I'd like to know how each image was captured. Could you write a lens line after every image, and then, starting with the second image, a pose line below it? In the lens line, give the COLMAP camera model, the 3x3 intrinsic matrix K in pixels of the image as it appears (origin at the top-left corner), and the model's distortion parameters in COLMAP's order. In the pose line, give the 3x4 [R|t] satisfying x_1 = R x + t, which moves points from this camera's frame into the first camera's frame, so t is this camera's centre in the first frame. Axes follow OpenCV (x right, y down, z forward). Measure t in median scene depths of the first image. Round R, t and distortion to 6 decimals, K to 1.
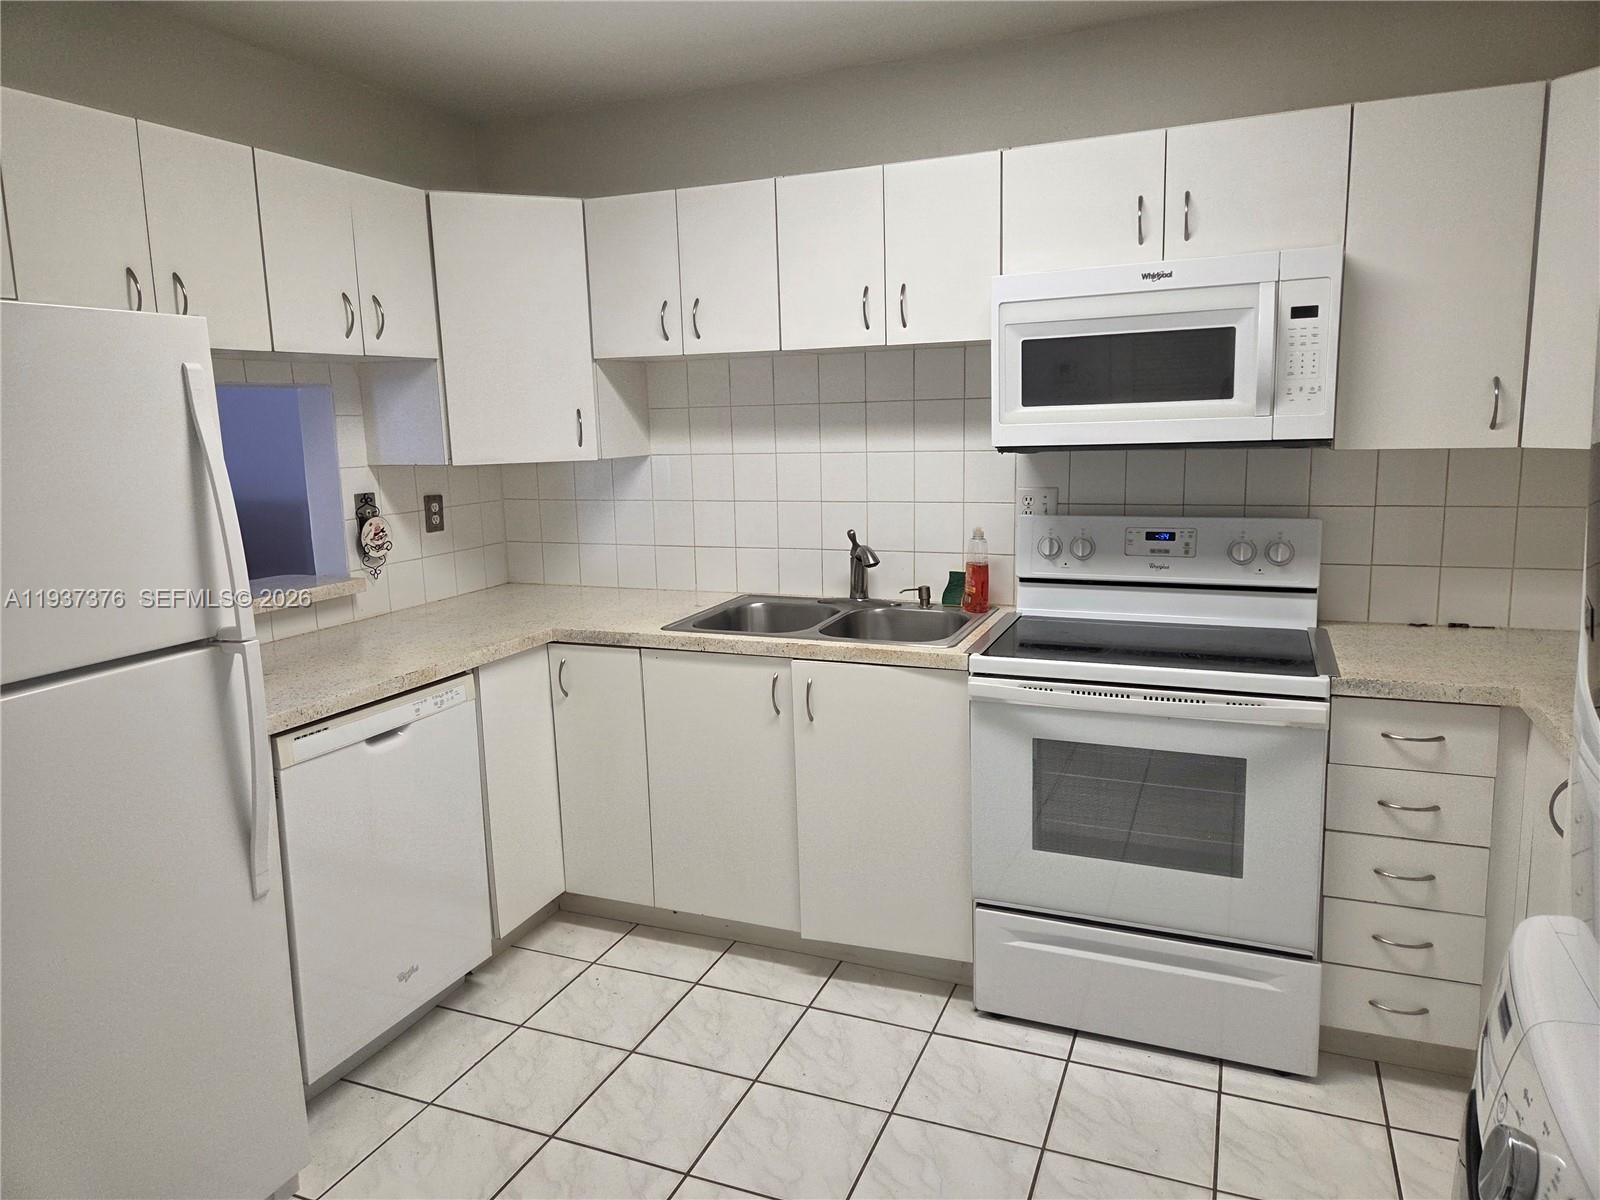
lens RADIAL K [[1077.8, 0, 795.6], [0, 1077.8, 605.8], [0, 0, 1]] dist [0.053321, -0.022981]
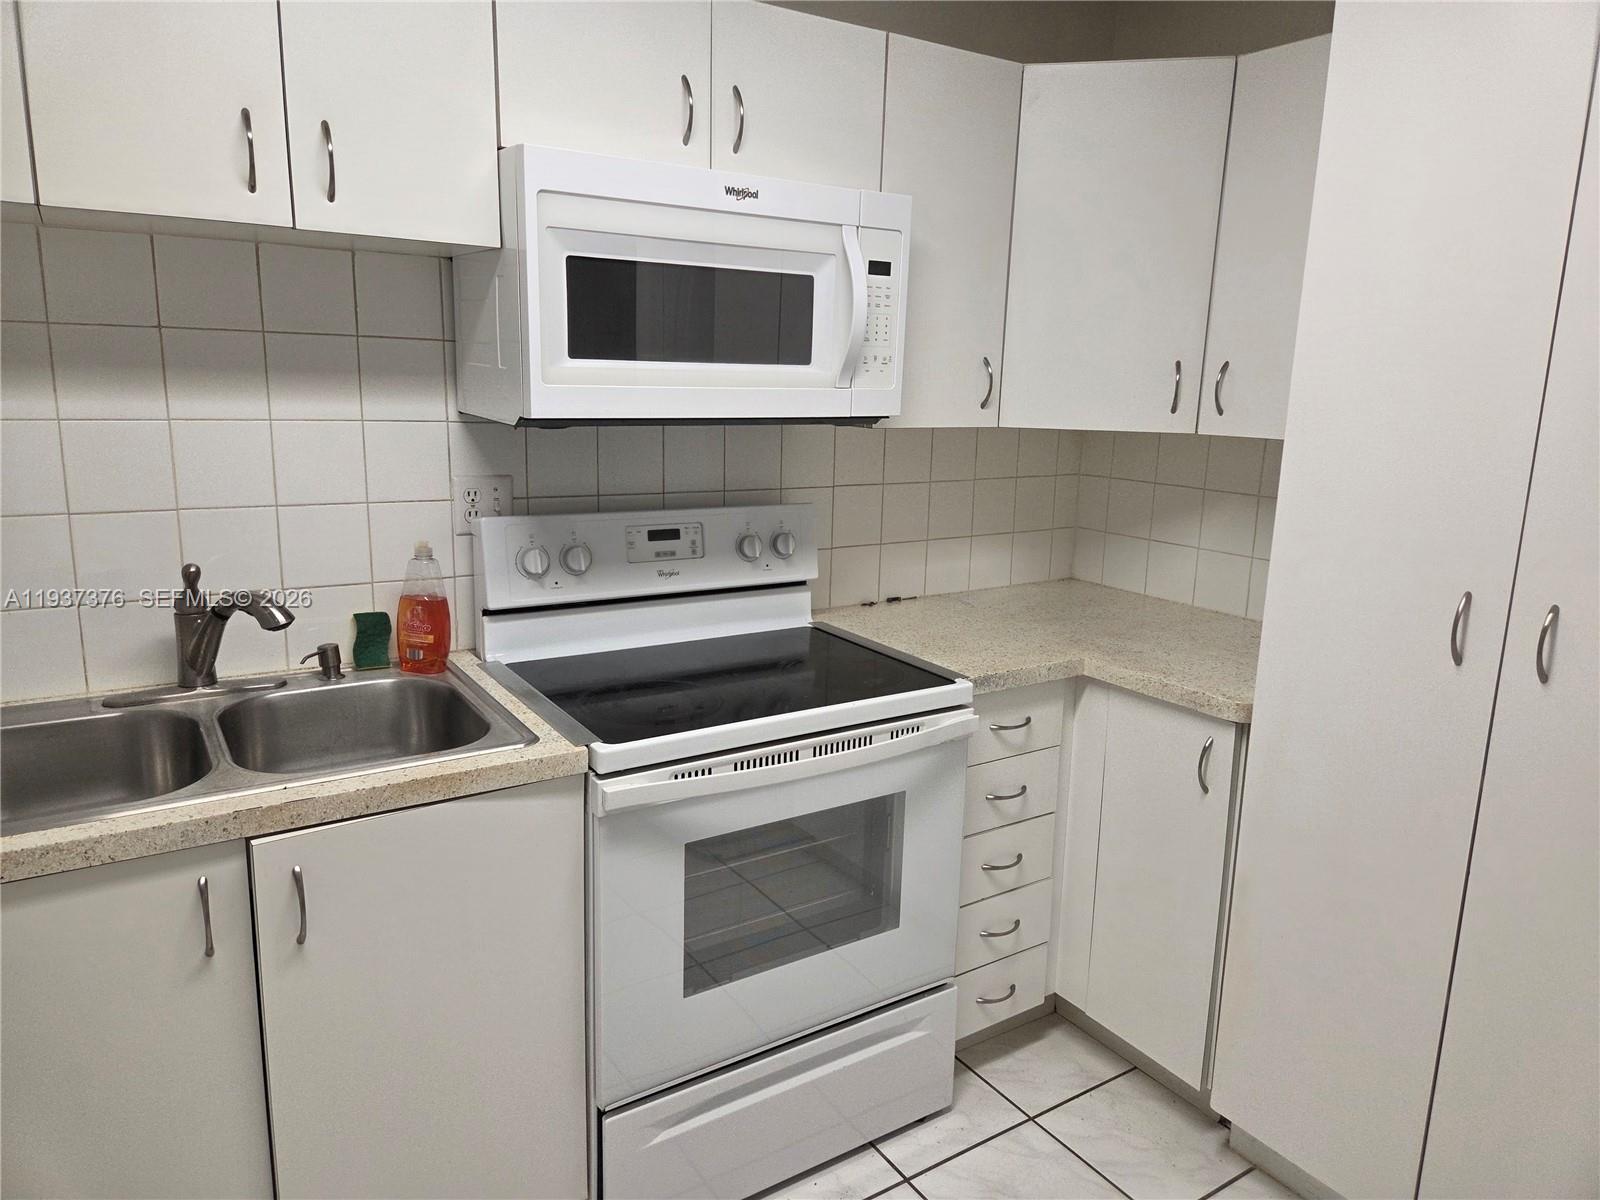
lens RADIAL K [[1077.8, 0, 801.9], [0, 1077.8, 602.0], [0, 0, 1]] dist [0.053321, -0.022981]
pose [[0.552725, -0.133955, 0.822527, -0.258512], [0.104969, 0.990327, 0.090745, -0.077343], [-0.826726, 0.036183, 0.561440, 0.487292]]
